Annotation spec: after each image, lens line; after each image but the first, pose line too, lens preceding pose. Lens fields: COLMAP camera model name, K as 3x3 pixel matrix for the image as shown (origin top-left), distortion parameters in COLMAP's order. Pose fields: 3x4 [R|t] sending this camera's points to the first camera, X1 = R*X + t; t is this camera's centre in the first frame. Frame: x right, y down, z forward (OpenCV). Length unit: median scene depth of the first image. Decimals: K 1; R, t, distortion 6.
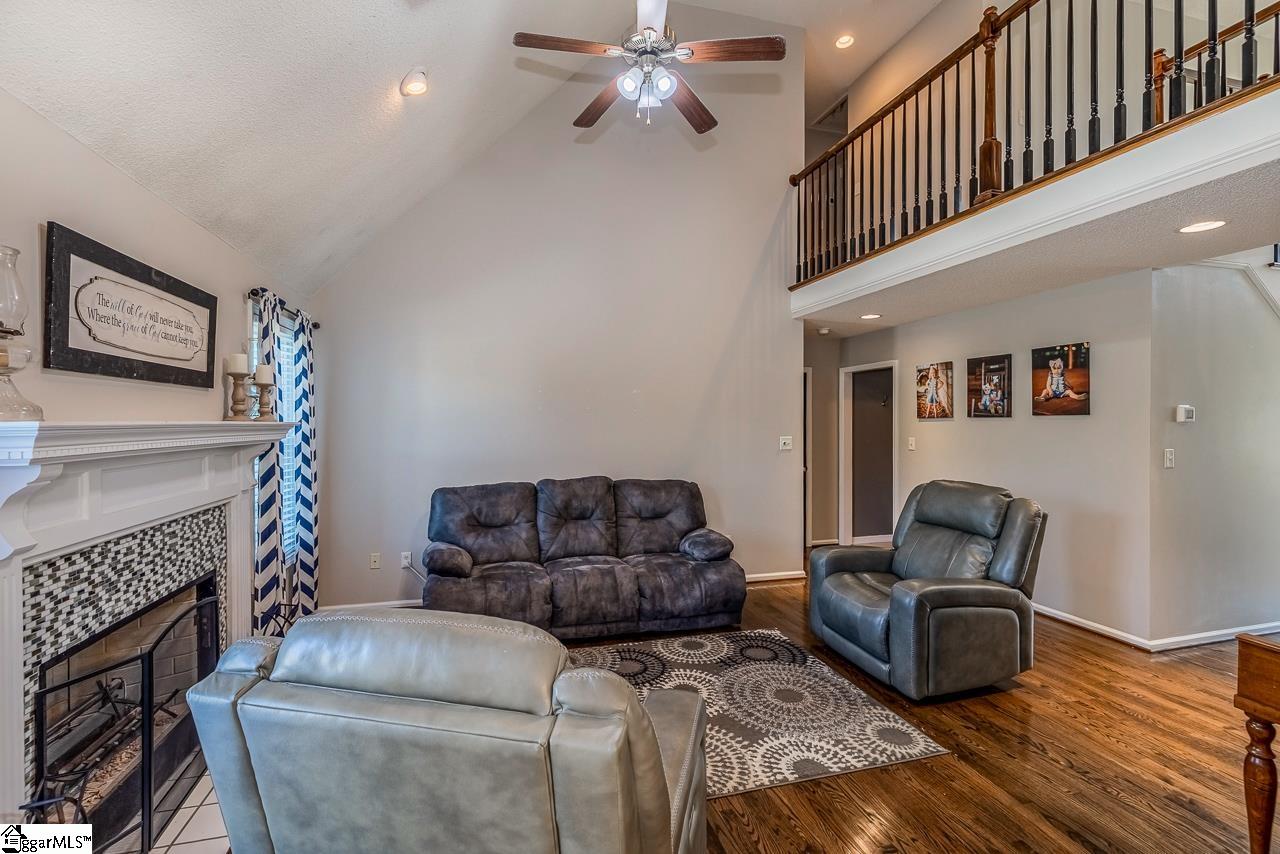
lens RADIAL K [[556.3, 0, 638.7], [0, 556.3, 427.4], [0, 0, 1]] dist [-0.000722, -0.000396]
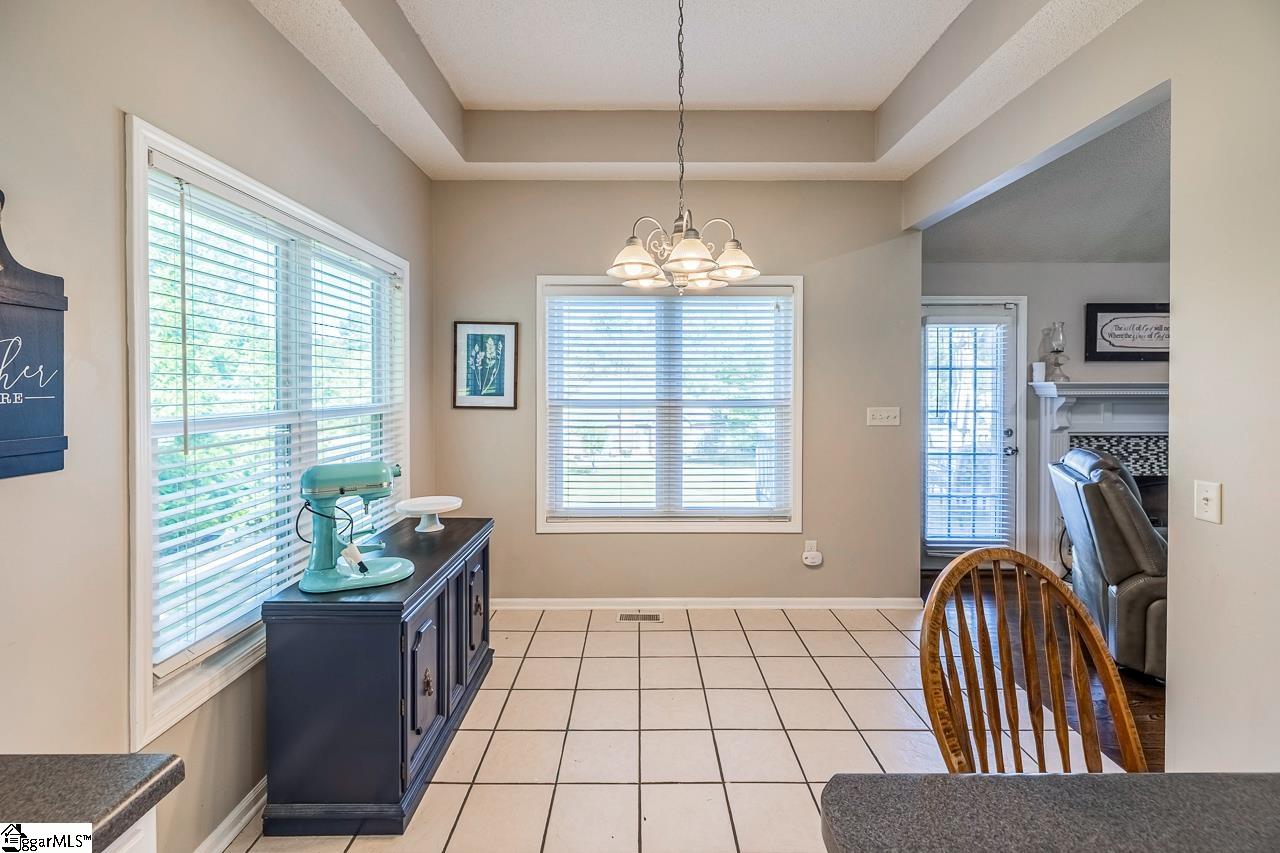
lens RADIAL K [[556.3, 0, 640.7], [0, 556.3, 387.9], [0, 0, 1]] dist [-0.000722, -0.000396]
pose [[-0.263803, 0.002750, -0.964573, 1.621647], [-0.009075, 0.999945, 0.005333, 0.017572], [0.964534, 0.010160, -0.263763, -0.248699]]
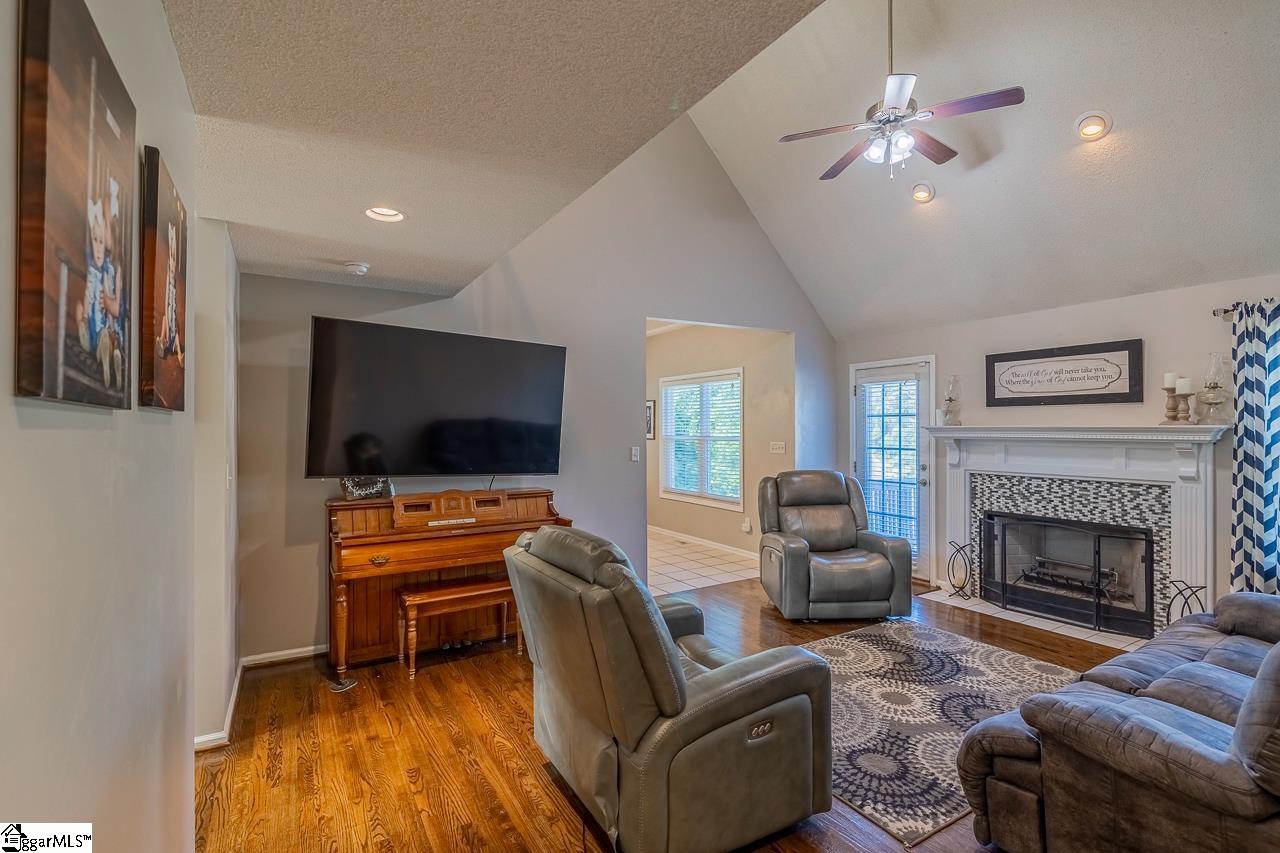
lens RADIAL K [[583.4, 0, 639.5], [0, 583.4, 423.4], [0, 0, 1]] dist [-0.001733, -0.000154]
pose [[-0.962027, 0.003376, -0.272932, 1.219576], [0.002391, 0.999989, 0.003943, -0.032335], [0.272943, 0.003141, -0.962025, 2.834262]]
